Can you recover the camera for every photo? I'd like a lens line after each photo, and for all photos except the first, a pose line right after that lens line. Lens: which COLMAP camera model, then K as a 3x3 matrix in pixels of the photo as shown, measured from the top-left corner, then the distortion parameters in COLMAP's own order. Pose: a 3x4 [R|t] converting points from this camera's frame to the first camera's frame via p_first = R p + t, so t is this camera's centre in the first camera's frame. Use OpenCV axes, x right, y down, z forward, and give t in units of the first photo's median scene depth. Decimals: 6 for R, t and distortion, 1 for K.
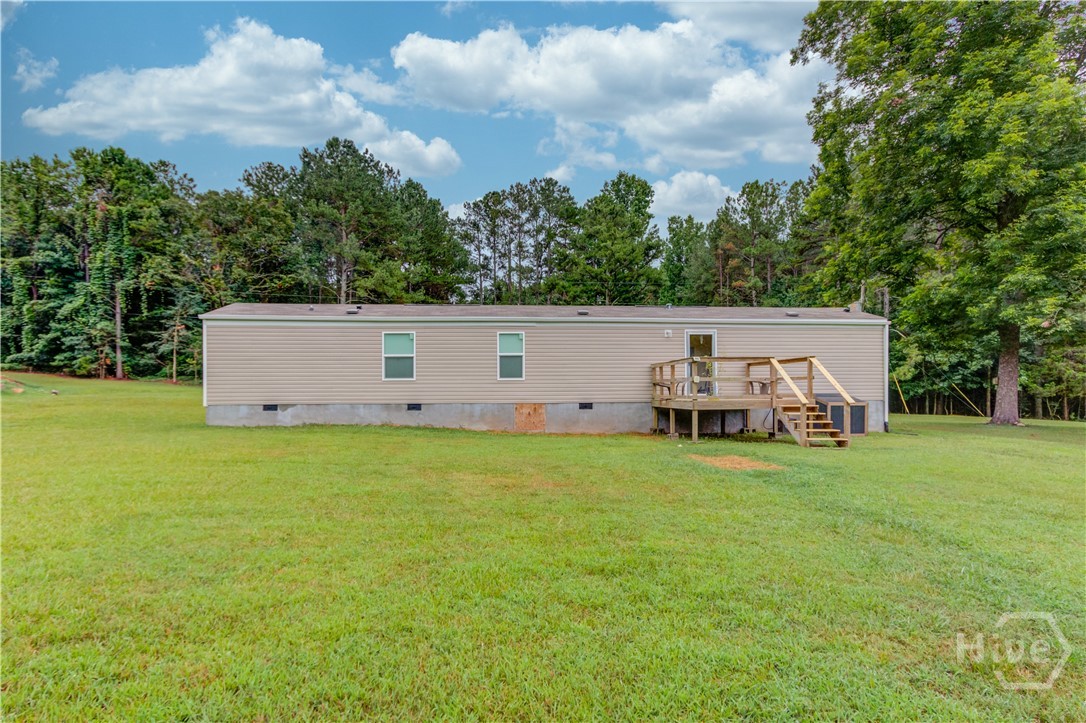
lens RADIAL K [[502.4, 0, 549.2], [0, 502.4, 367.2], [0, 0, 1]] dist [-0.000024, 0.000084]
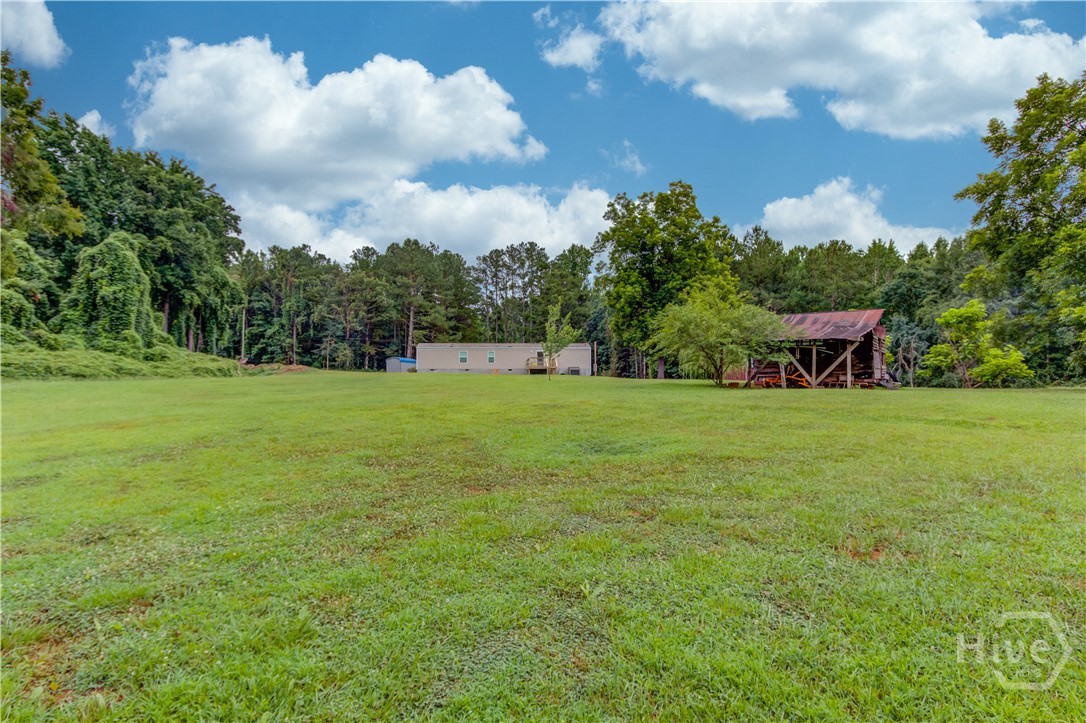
lens RADIAL K [[508.9, 0, 543.0], [0, 508.9, 361.5], [0, 0, 1]] dist [0.001664, 0.018773]
pose [[0.999521, 0.002725, -0.030842, 0.134859], [-0.003180, 0.999887, -0.014712, 0.020706], [0.030798, 0.014803, 0.999416, -0.888629]]
